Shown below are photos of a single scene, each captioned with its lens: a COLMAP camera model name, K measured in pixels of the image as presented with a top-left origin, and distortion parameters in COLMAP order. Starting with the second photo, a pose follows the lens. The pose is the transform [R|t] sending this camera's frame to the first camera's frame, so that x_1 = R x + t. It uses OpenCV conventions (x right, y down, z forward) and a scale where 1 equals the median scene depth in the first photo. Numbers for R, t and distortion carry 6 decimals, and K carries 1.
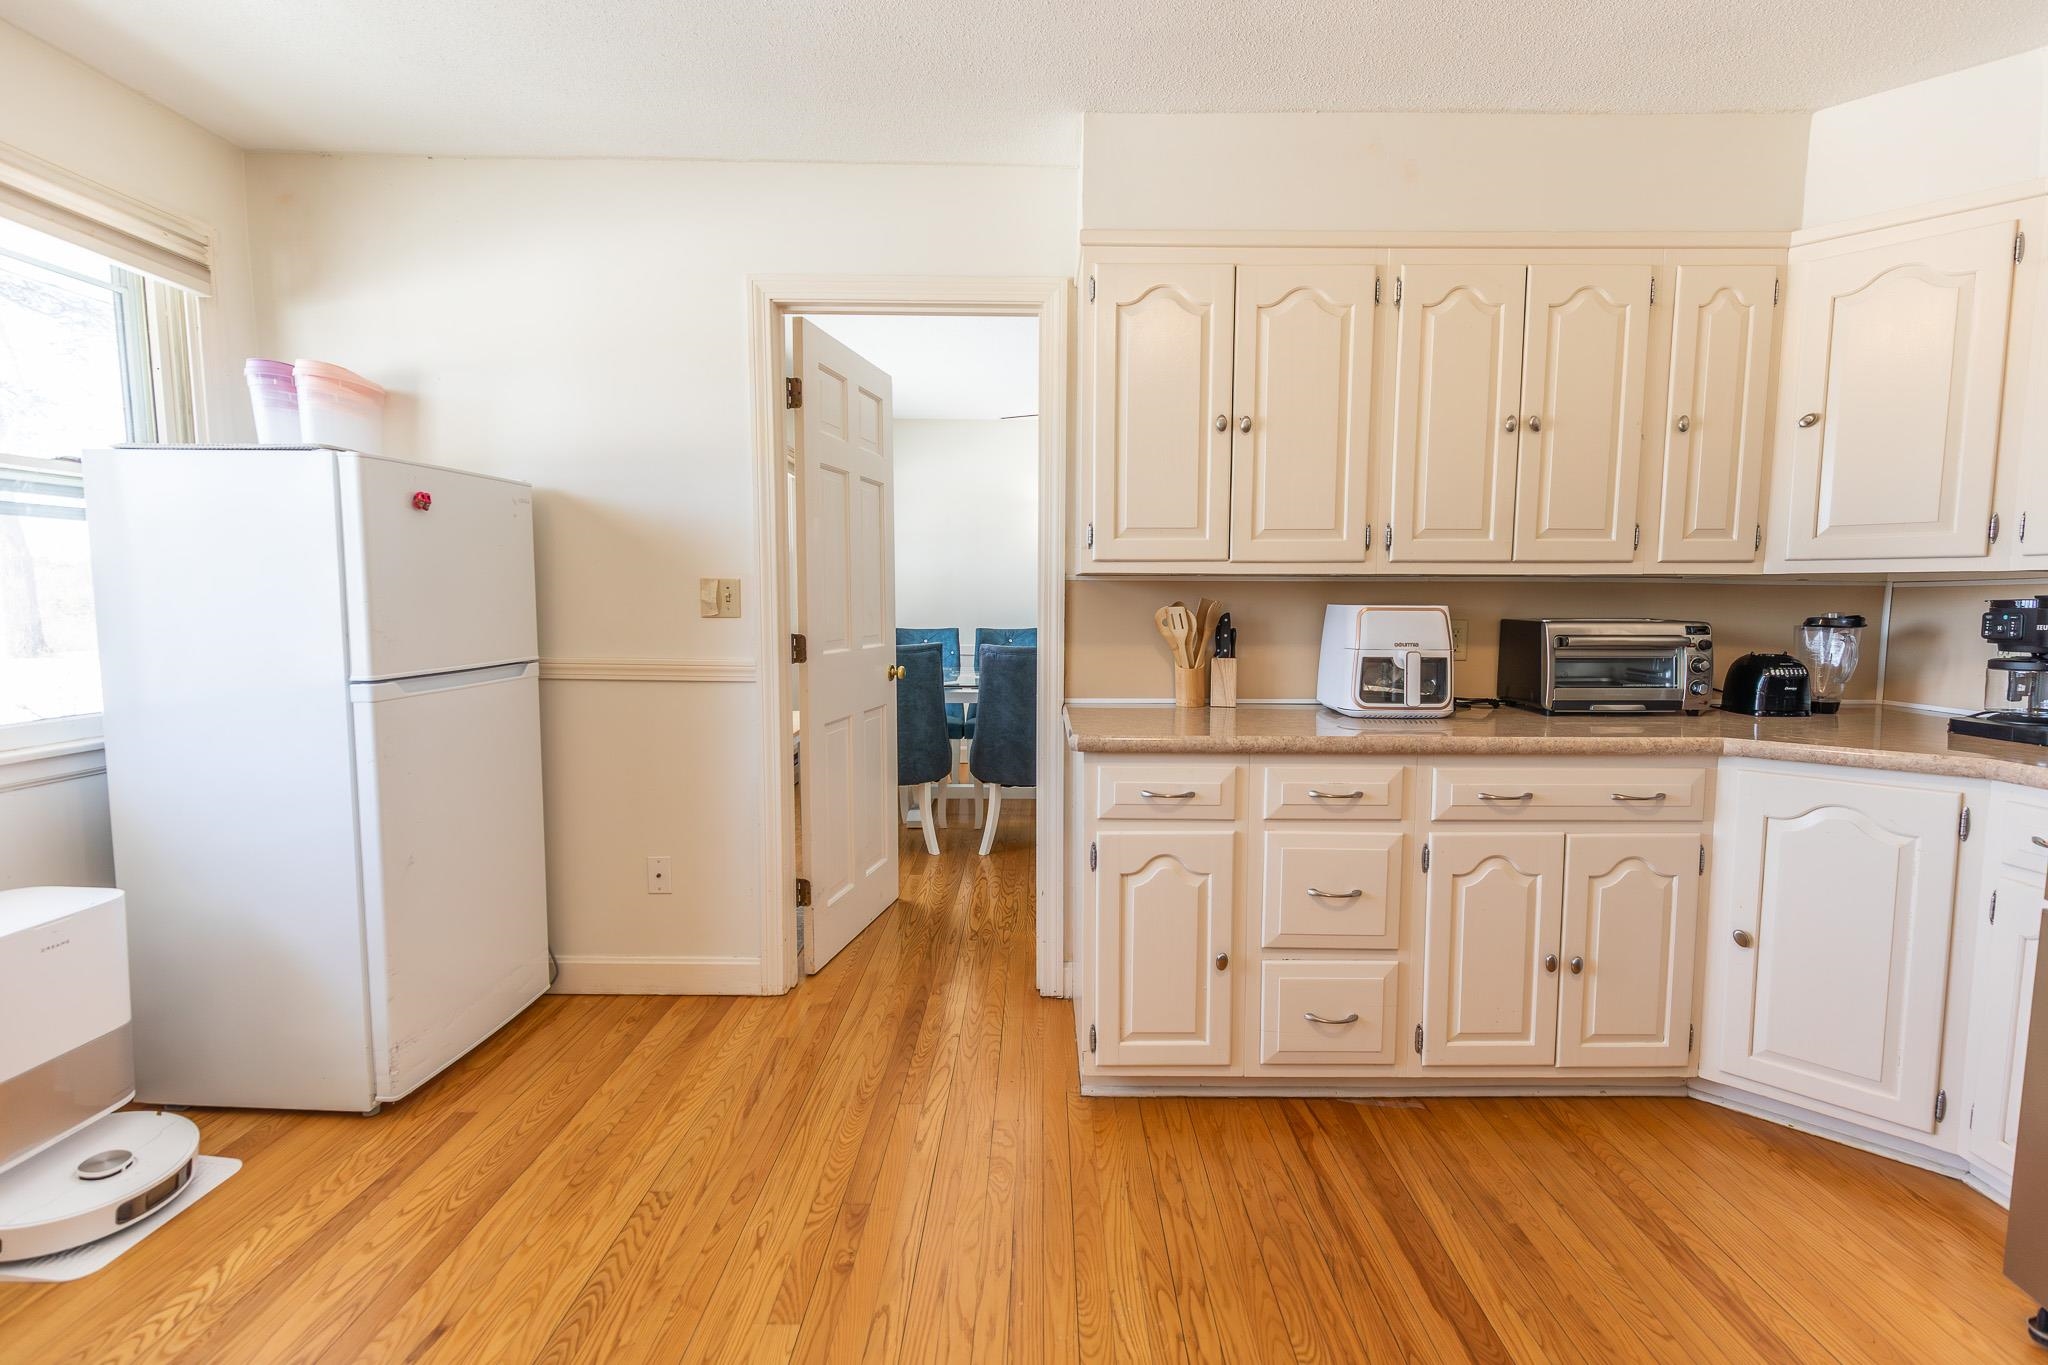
lens RADIAL K [[892.4, 0, 1023.7], [0, 892.4, 677.9], [0, 0, 1]] dist [0.000820, -0.000347]
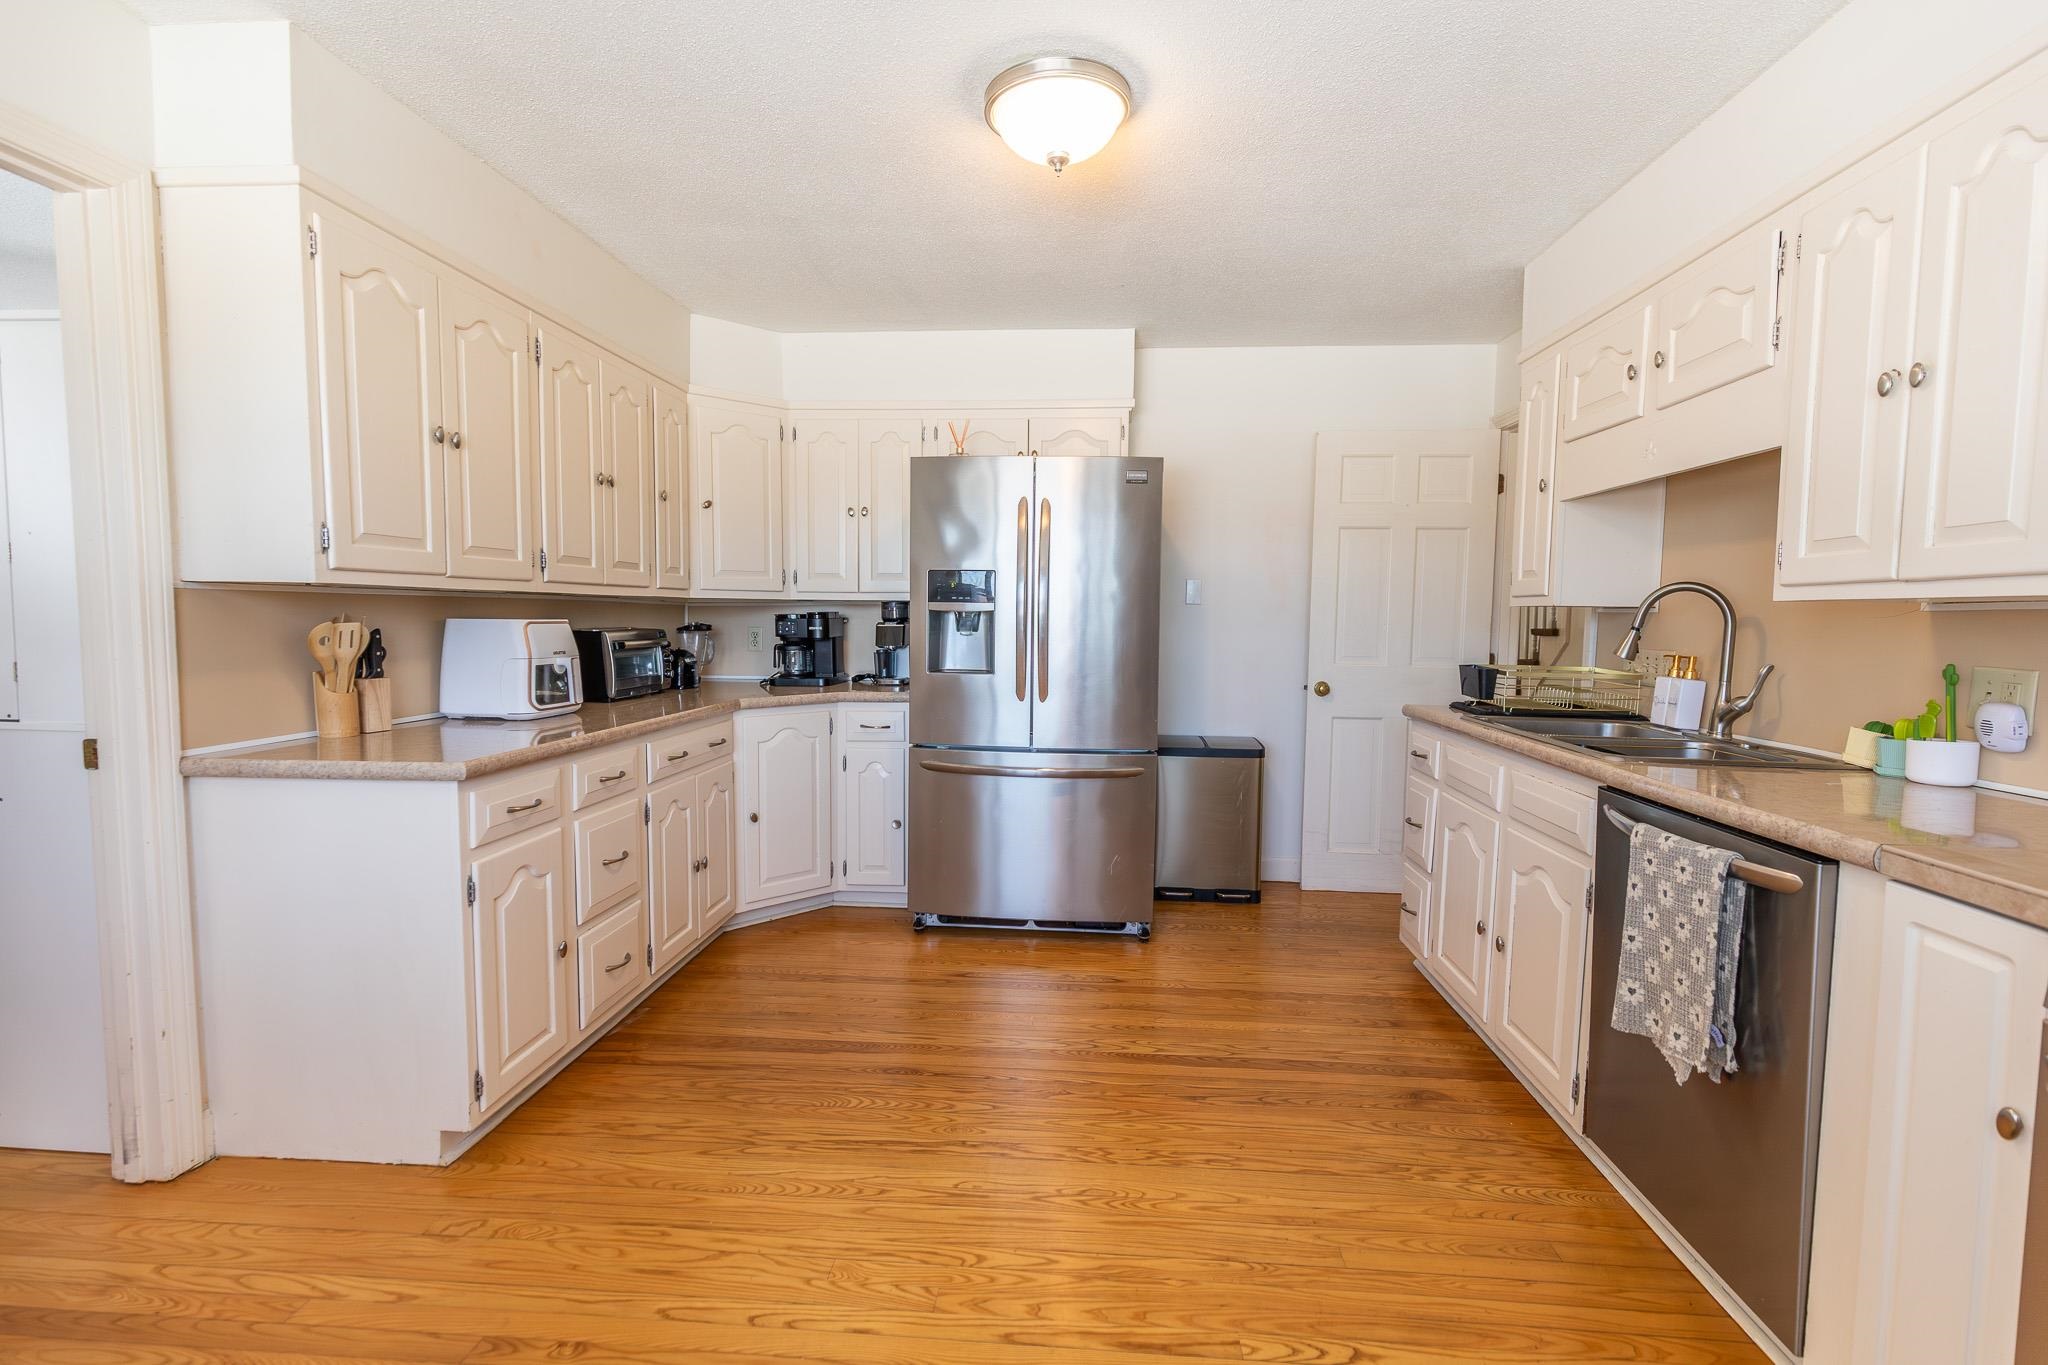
lens RADIAL K [[911.0, 0, 1034.5], [0, 911.0, 676.8], [0, 0, 1]] dist [0.015858, -0.000438]
pose [[0.076022, -0.071357, 0.994550, -0.751522], [0.078264, 0.994786, 0.065392, -0.036746], [-0.994030, 0.072866, 0.081210, 0.289835]]
